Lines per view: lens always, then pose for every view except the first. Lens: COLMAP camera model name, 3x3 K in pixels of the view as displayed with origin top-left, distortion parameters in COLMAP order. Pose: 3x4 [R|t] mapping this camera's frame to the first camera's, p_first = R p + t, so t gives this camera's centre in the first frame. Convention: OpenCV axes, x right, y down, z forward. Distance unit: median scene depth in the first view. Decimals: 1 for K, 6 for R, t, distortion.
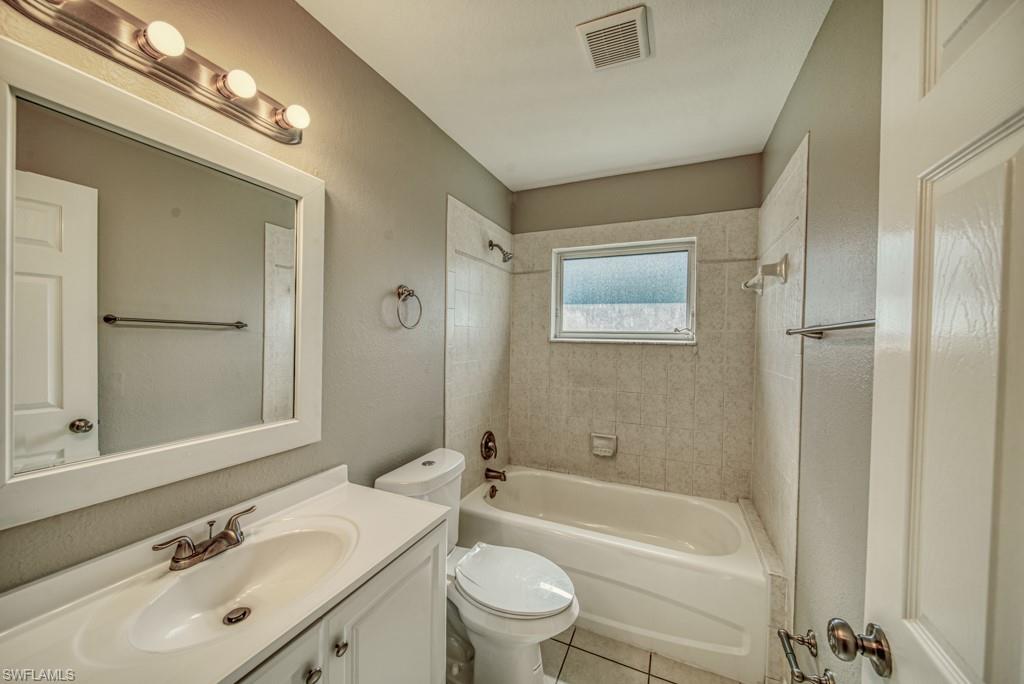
lens RADIAL K [[371.4, 0, 512.0], [0, 371.4, 342.0], [0, 0, 1]] dist [0.000489, -0.000477]
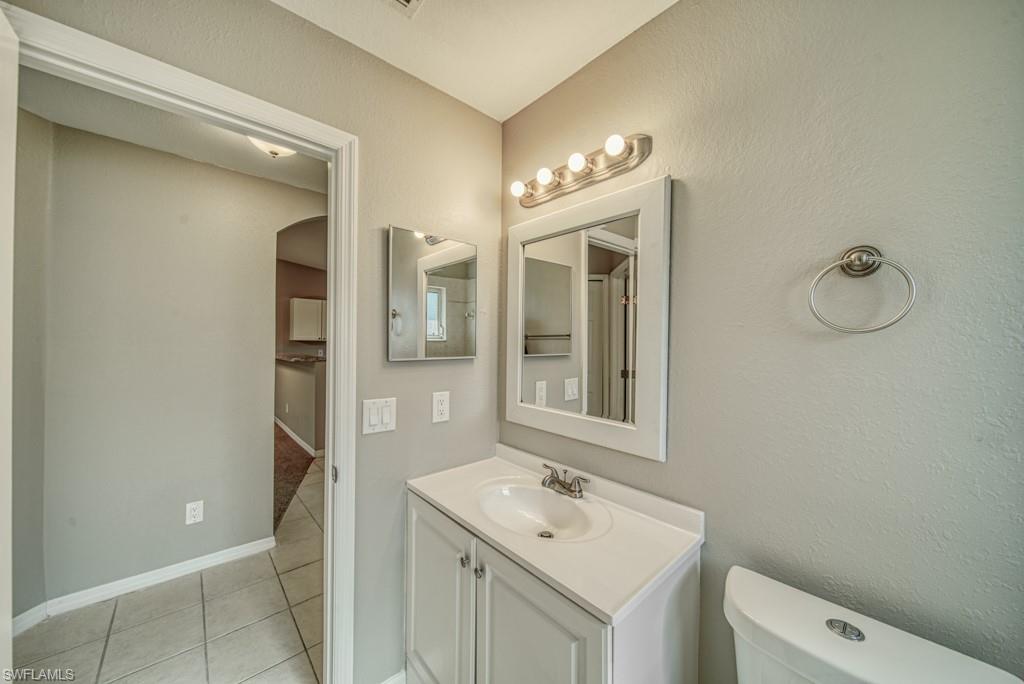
lens RADIAL K [[368.2, 0, 503.6], [0, 368.2, 342.1], [0, 0, 1]] dist [0.000089, -0.000246]
pose [[-0.426056, -0.017232, -0.904533, 0.363213], [-0.032813, 0.999455, -0.003585, -0.007726], [0.904101, 0.028153, -0.426389, 0.800957]]
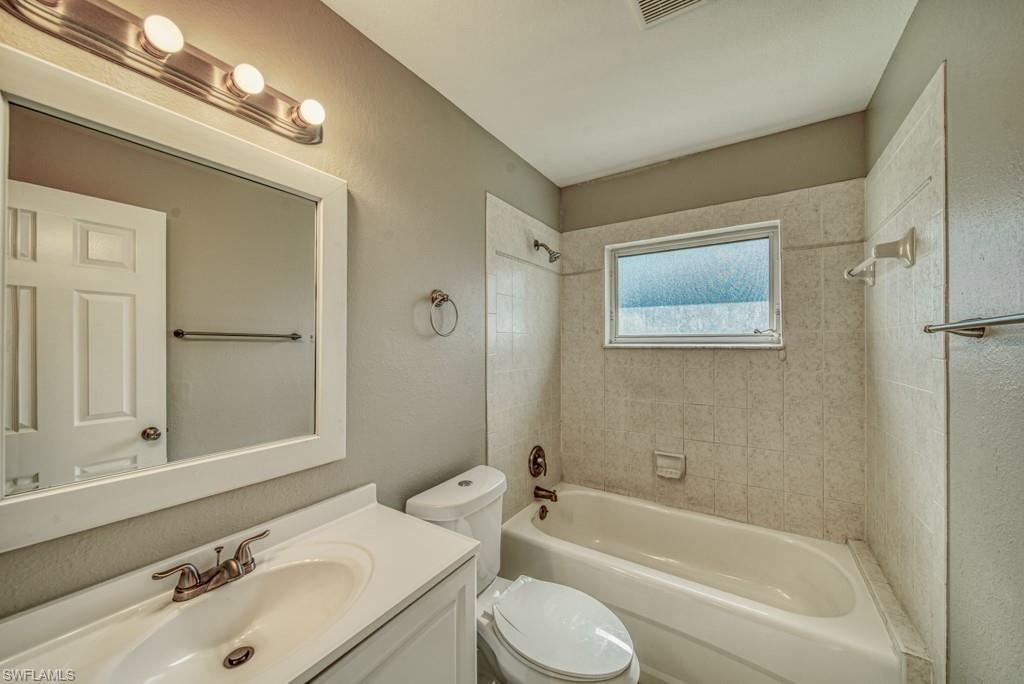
lens RADIAL K [[371.4, 0, 512.0], [0, 371.4, 342.0], [0, 0, 1]] dist [0.000489, -0.000477]
pose [[0.986931, -0.018844, -0.160039, 0.040240], [0.015693, 0.999658, -0.020934, 0.000979], [0.160379, 0.018149, 0.986889, 0.112056]]
